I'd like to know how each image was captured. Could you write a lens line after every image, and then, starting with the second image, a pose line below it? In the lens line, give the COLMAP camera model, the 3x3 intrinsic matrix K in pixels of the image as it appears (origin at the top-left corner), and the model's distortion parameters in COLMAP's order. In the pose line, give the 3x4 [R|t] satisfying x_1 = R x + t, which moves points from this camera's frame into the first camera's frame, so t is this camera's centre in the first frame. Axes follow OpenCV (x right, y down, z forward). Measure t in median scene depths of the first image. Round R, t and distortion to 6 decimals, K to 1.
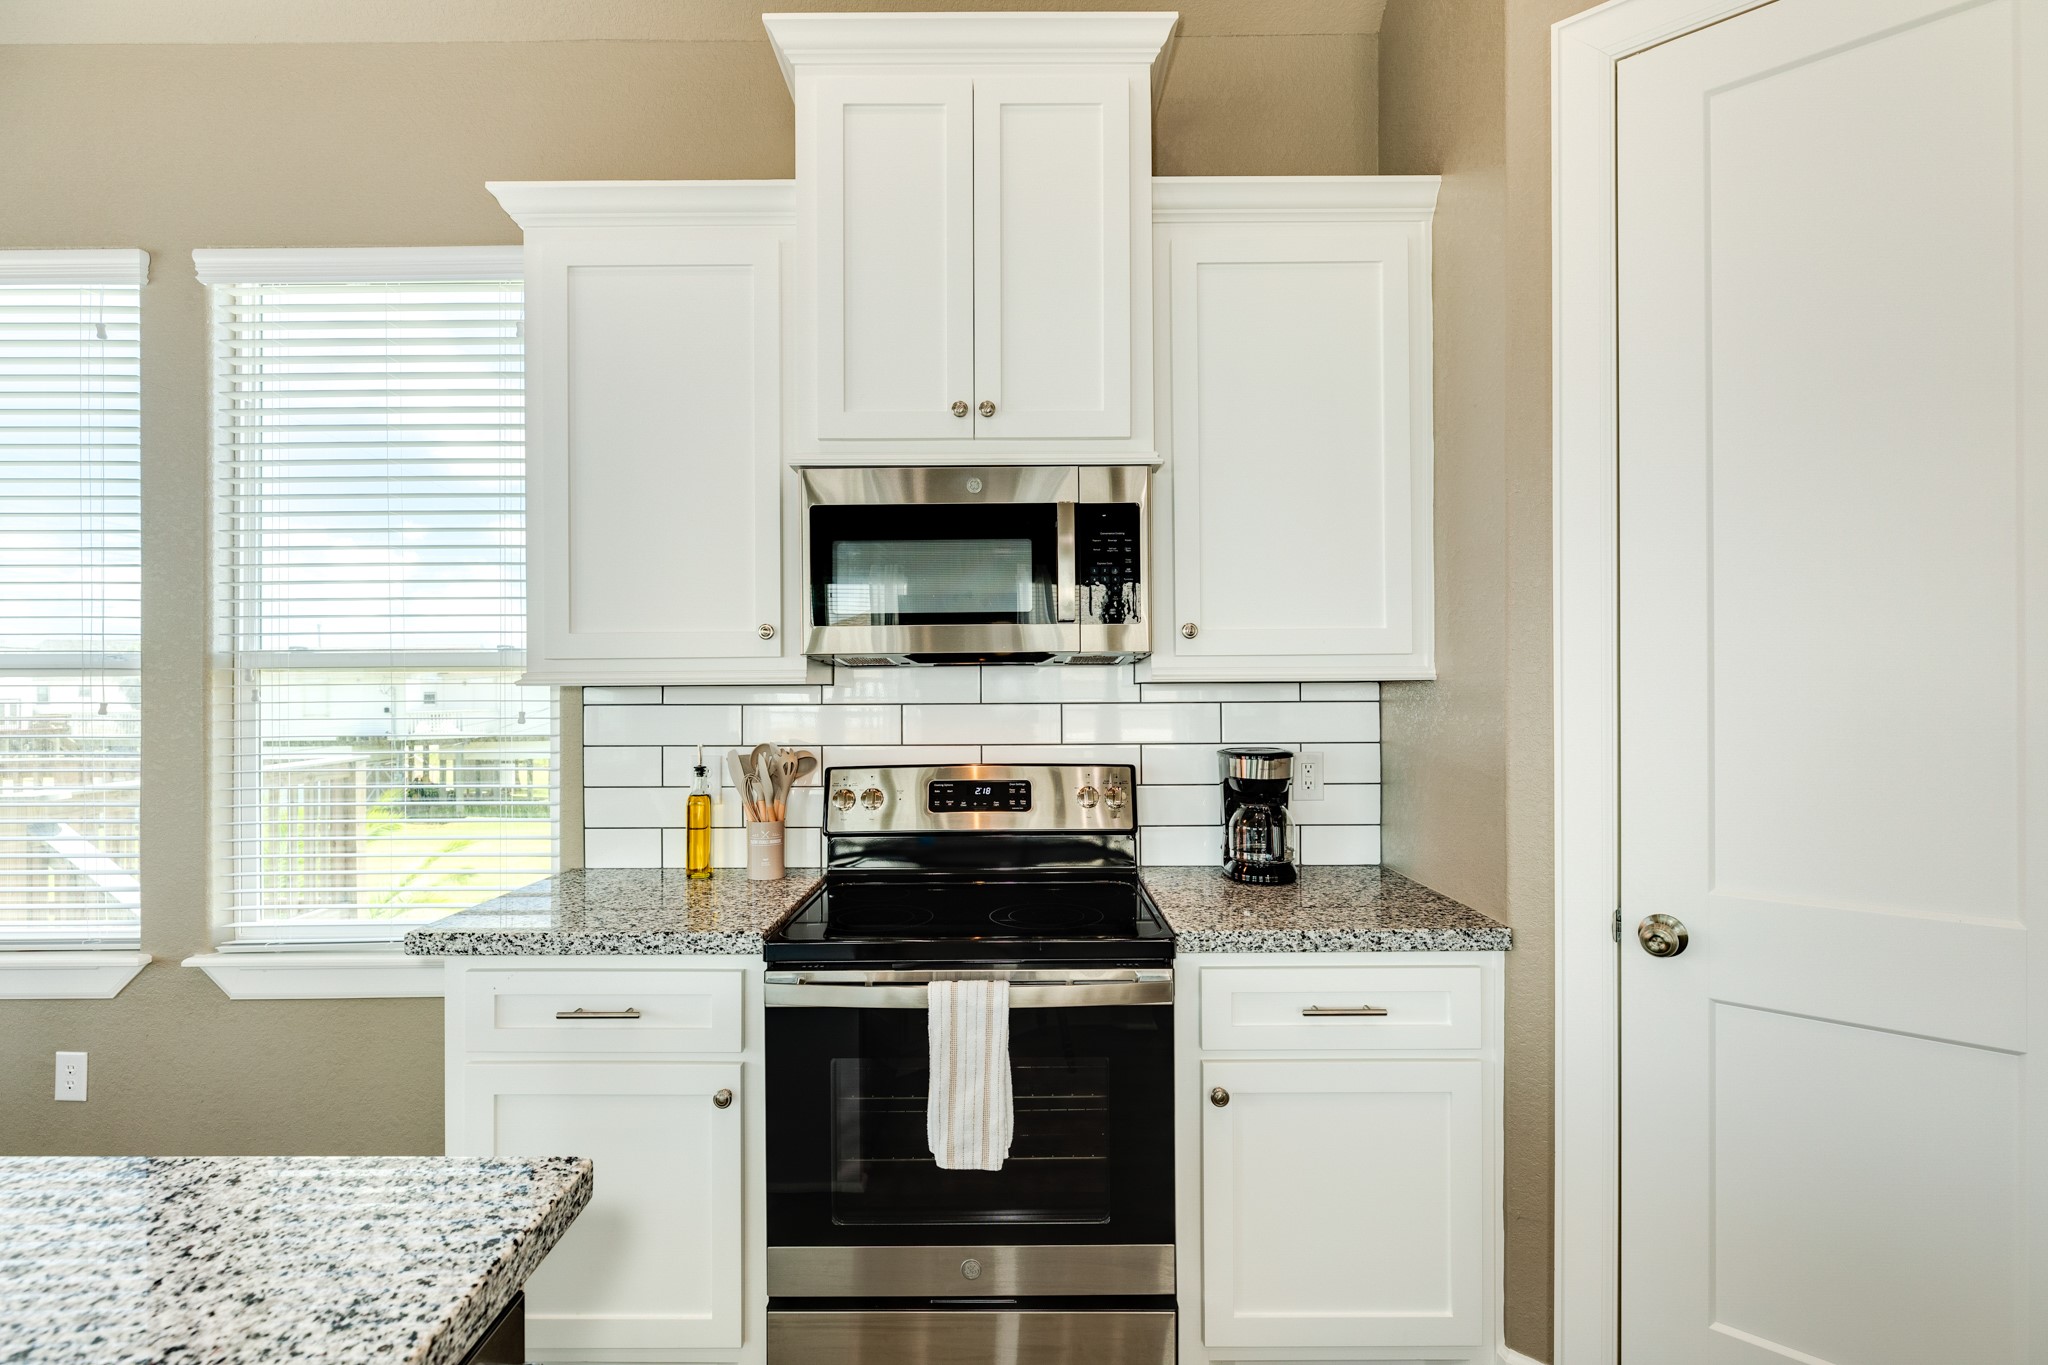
lens RADIAL K [[972.6, 0, 1015.8], [0, 972.6, 682.6], [0, 0, 1]] dist [0.003067, 0.000345]
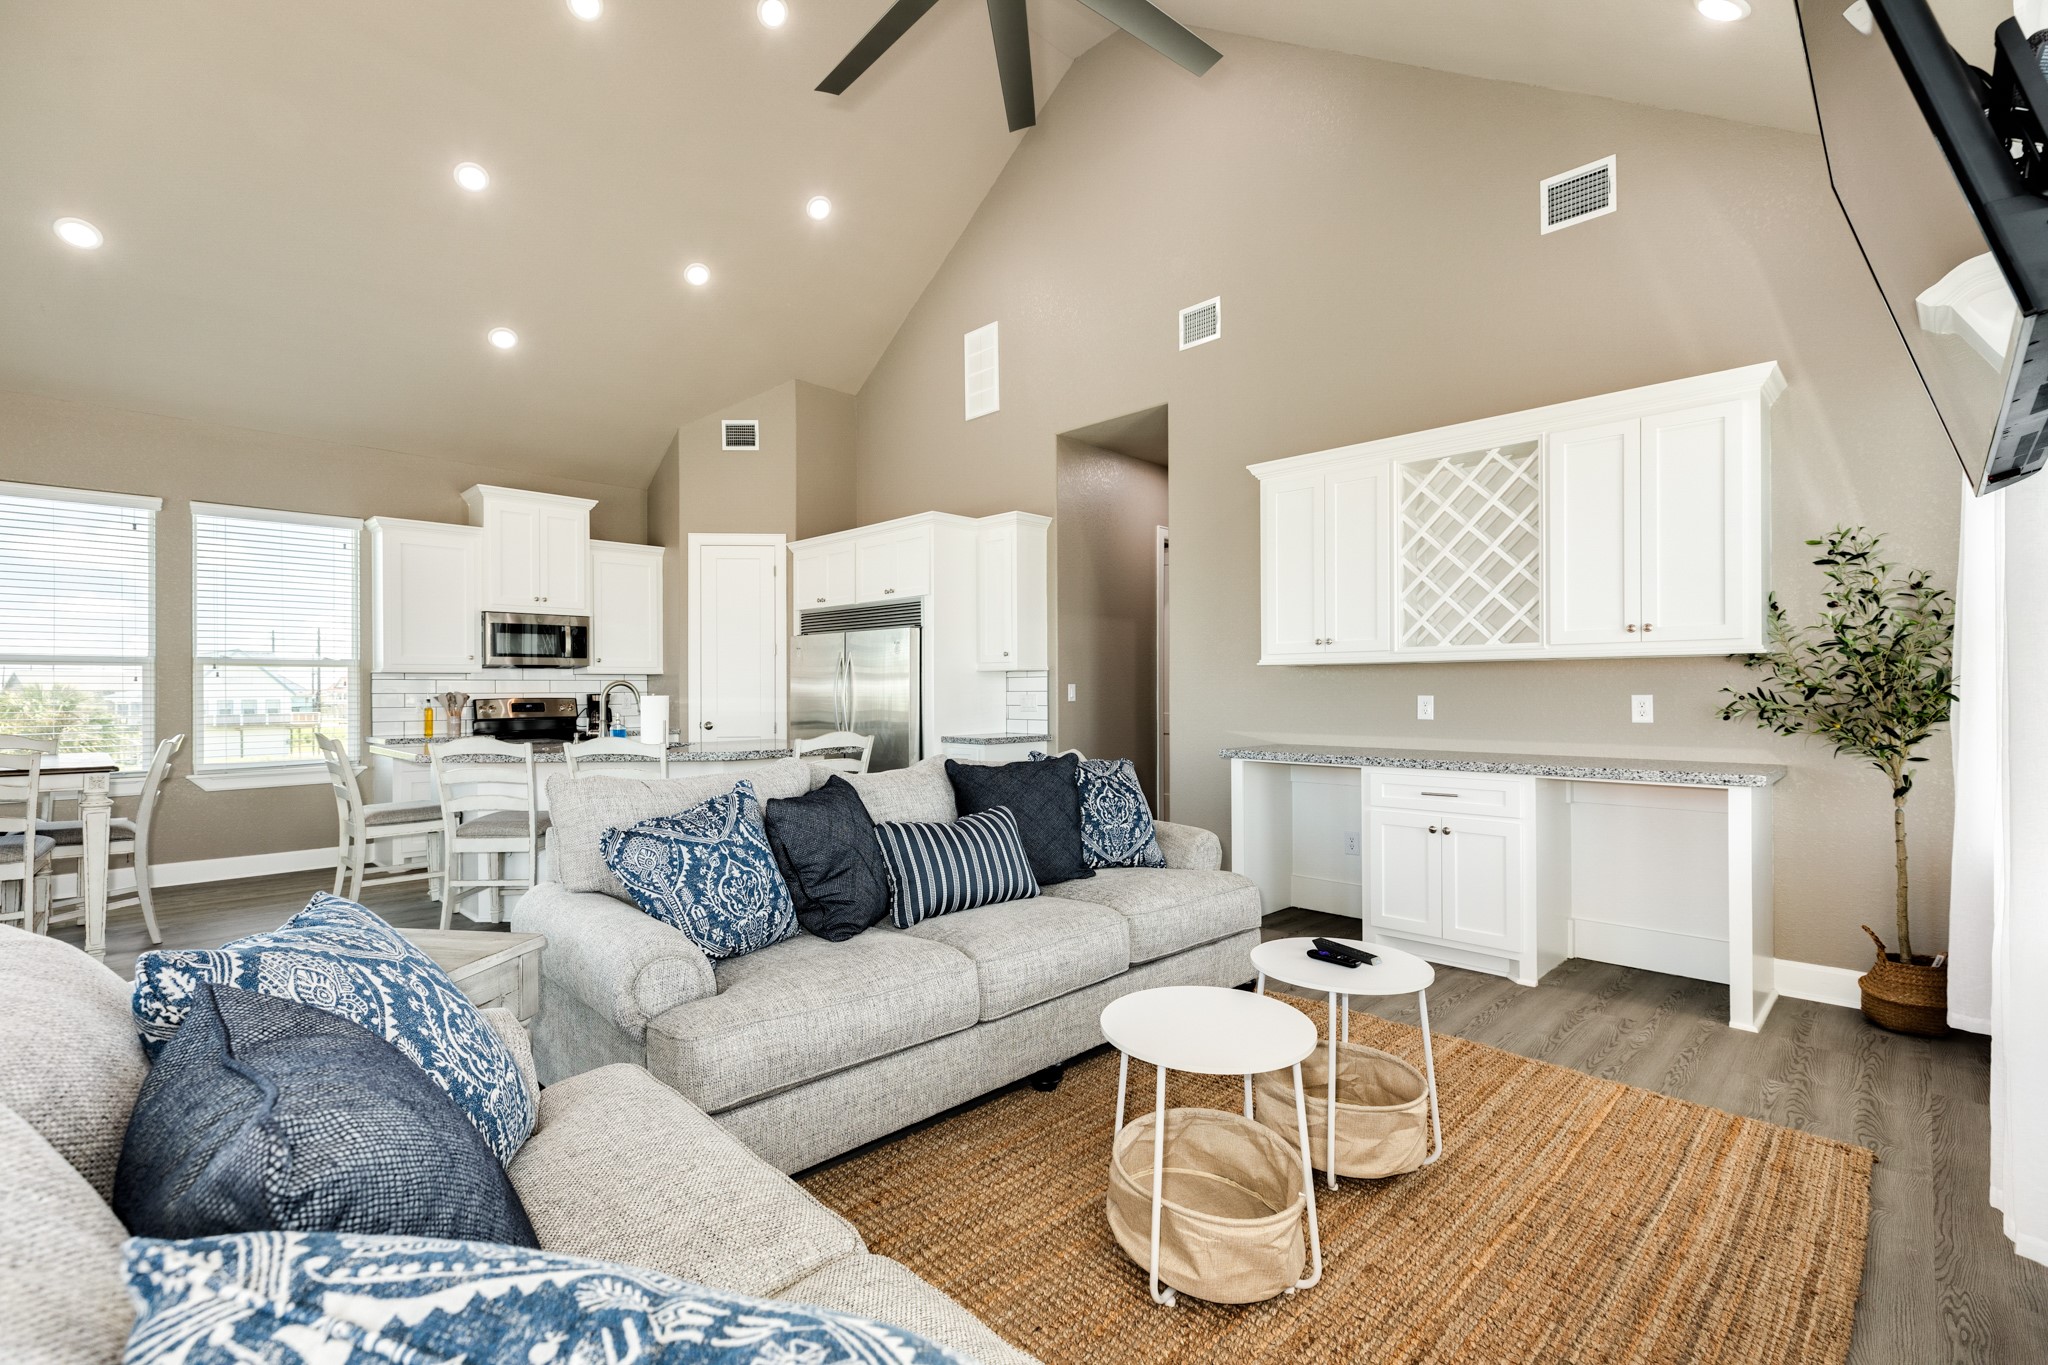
lens RADIAL K [[914.5, 0, 1020.1], [0, 914.5, 687.3], [0, 0, 1]] dist [0.004922, -0.001263]
pose [[0.697347, 0.003612, 0.716724, -1.132022], [-0.001351, 0.999992, -0.003725, 0.057376], [-0.716732, 0.001629, 0.697347, -2.438319]]
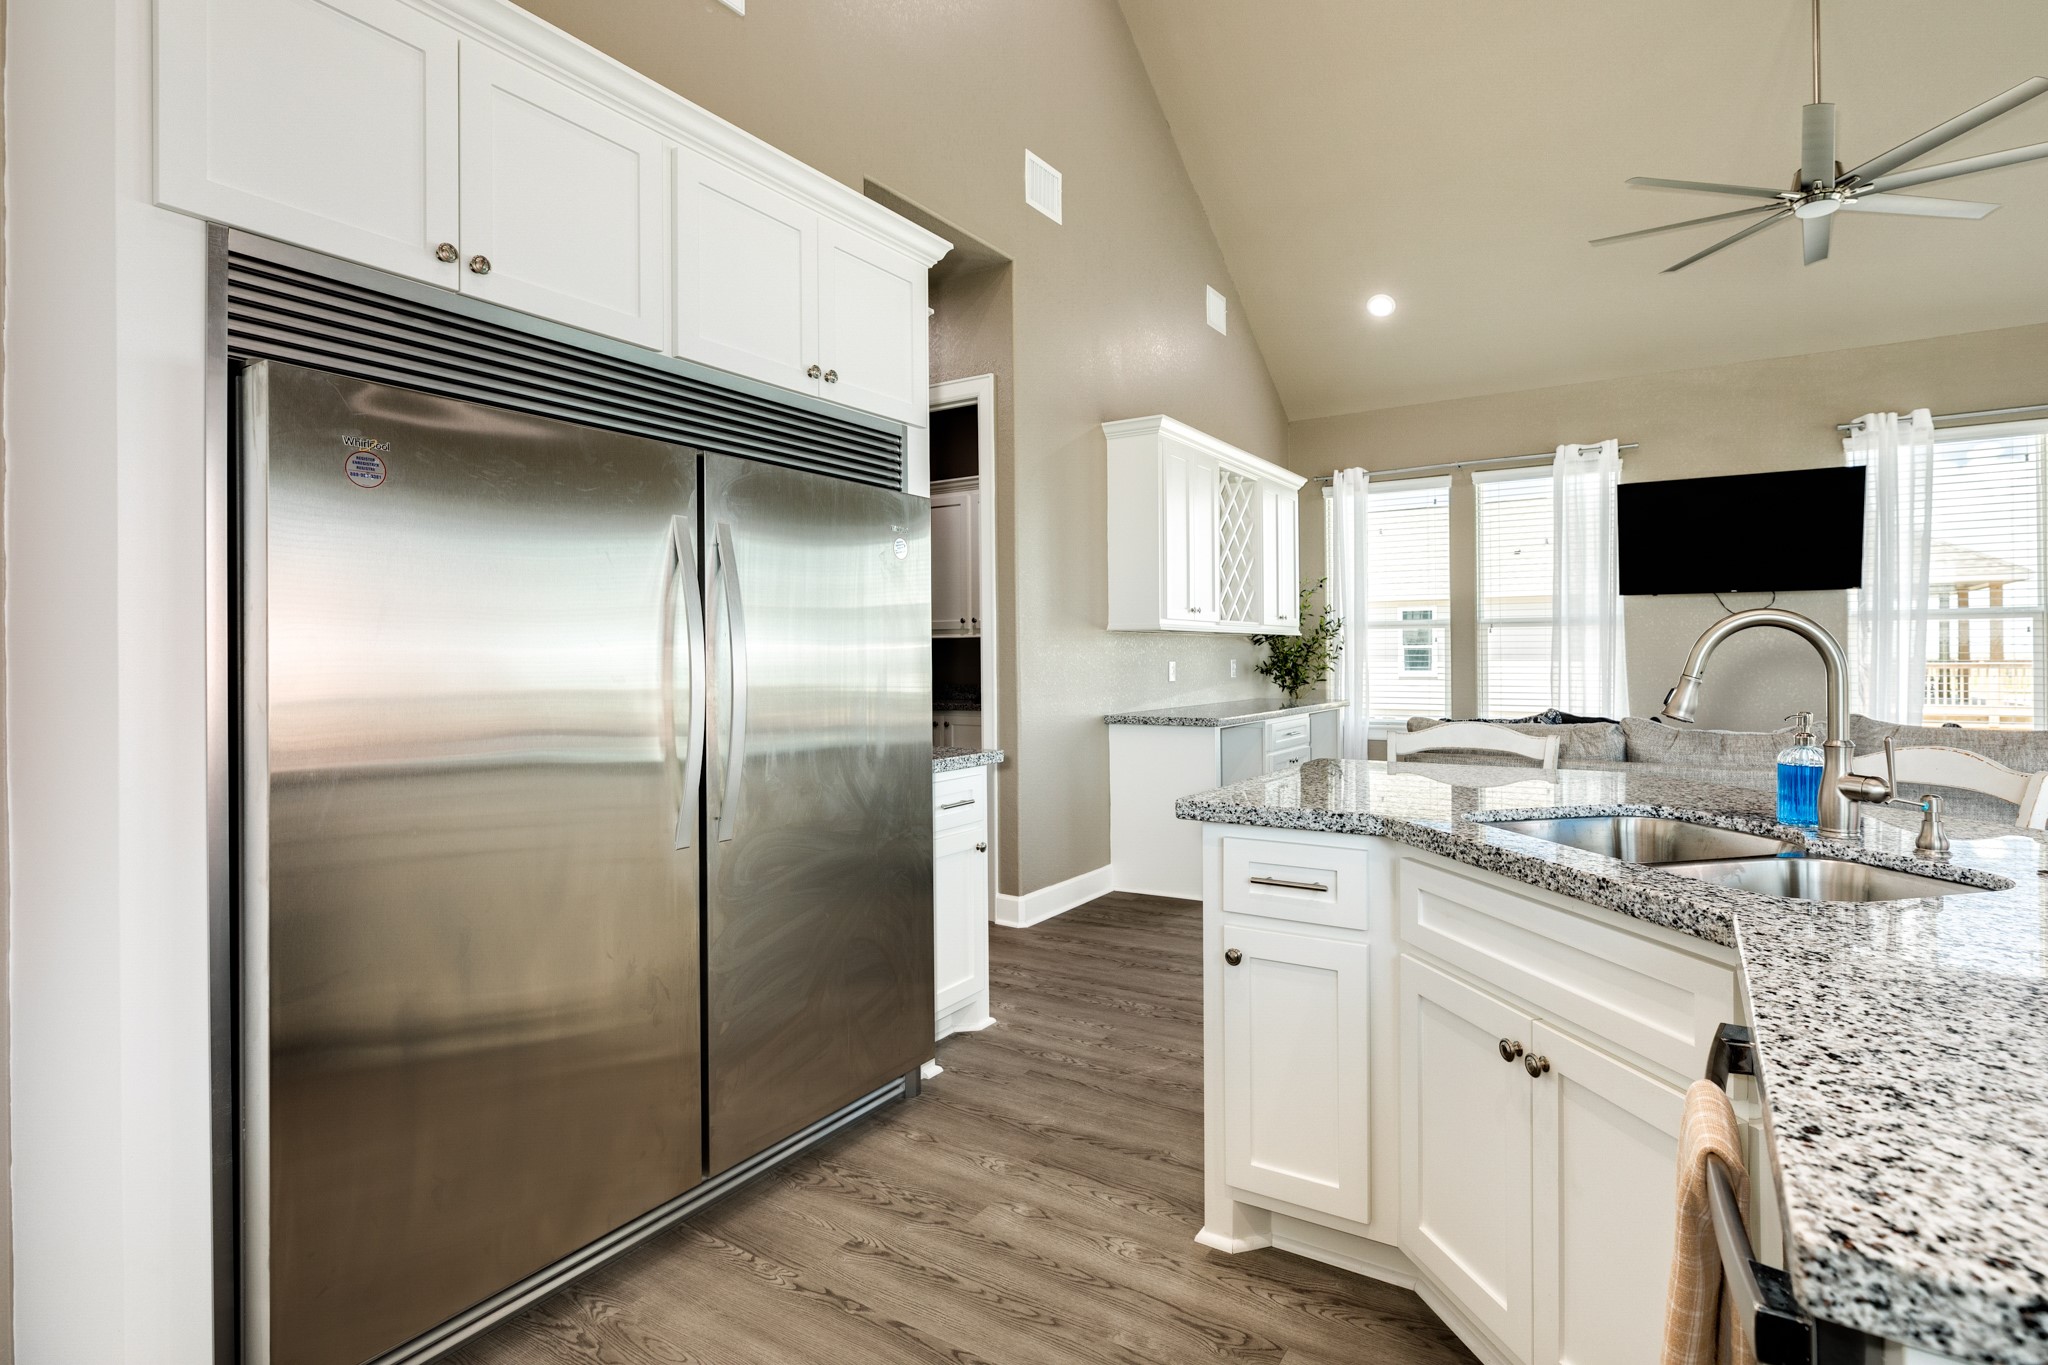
lens RADIAL K [[1003.8, 0, 1084.8], [0, 1003.8, 649.8], [0, 0, 1]] dist [0.002844, -0.000929]
pose [[-0.862141, 0.014716, 0.506455, -0.159014], [0.009389, 0.999871, -0.013070, 0.069388], [-0.506582, -0.006513, -0.862167, 0.704363]]
